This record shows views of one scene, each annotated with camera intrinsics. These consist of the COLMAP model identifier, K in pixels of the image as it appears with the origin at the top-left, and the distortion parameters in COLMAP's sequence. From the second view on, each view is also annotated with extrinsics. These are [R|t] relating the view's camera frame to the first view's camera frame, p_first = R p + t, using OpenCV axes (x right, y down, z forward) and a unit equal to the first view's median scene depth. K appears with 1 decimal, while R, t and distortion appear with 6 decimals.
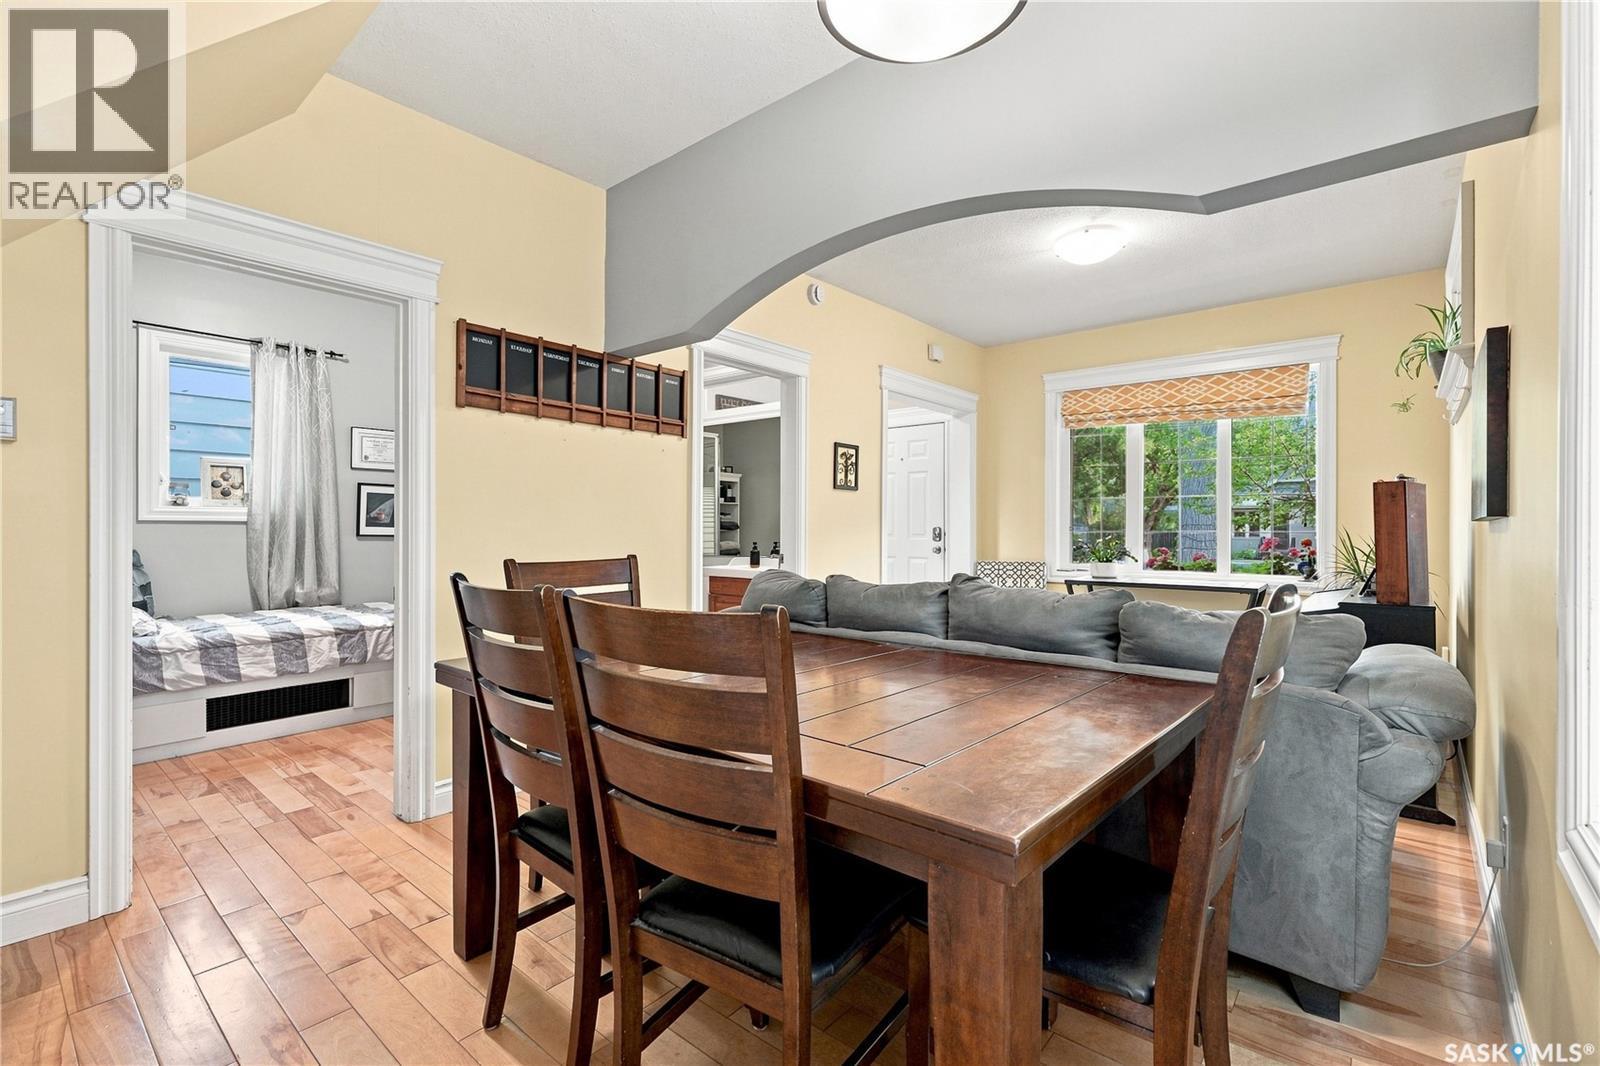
lens RADIAL K [[735.3, 0, 805.4], [0, 735.3, 531.2], [0, 0, 1]] dist [0.001029, -0.000493]
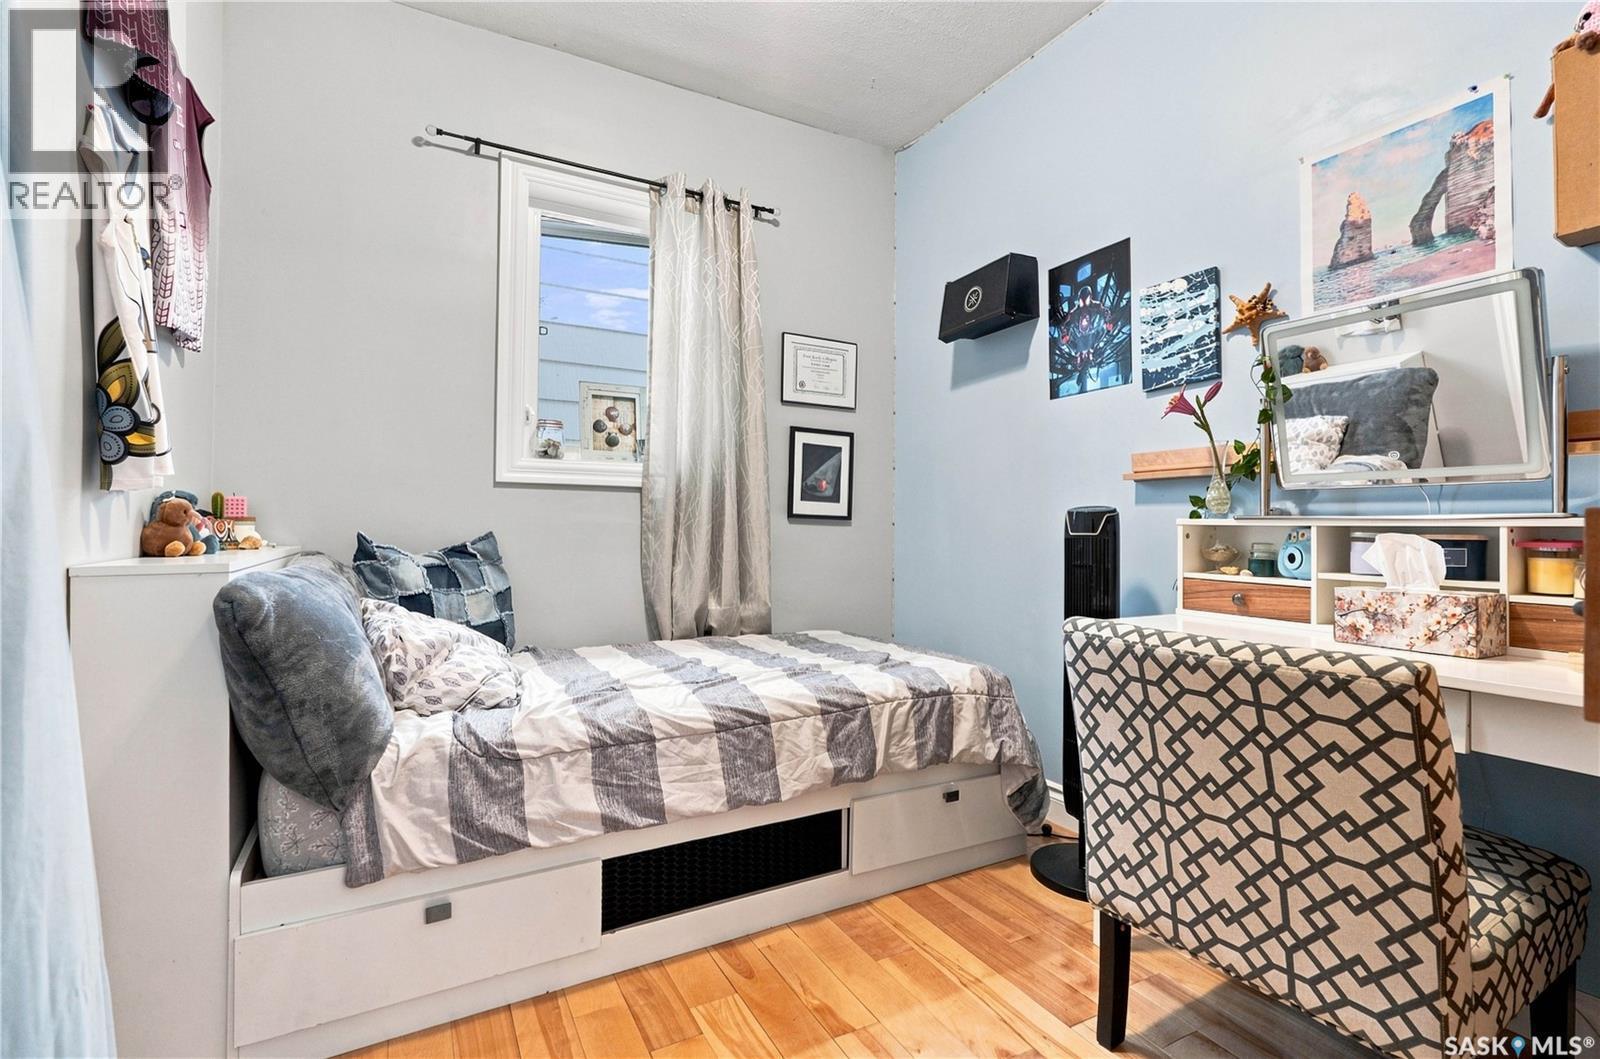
lens RADIAL K [[738.2, 0, 793.8], [0, 738.2, 527.2], [0, 0, 1]] dist [-0.029471, -0.000101]
pose [[0.931784, 0.005191, -0.362976, -0.429008], [-0.009538, 0.999903, -0.010184, 0.023648], [0.362888, 0.012951, 0.931743, 0.491748]]
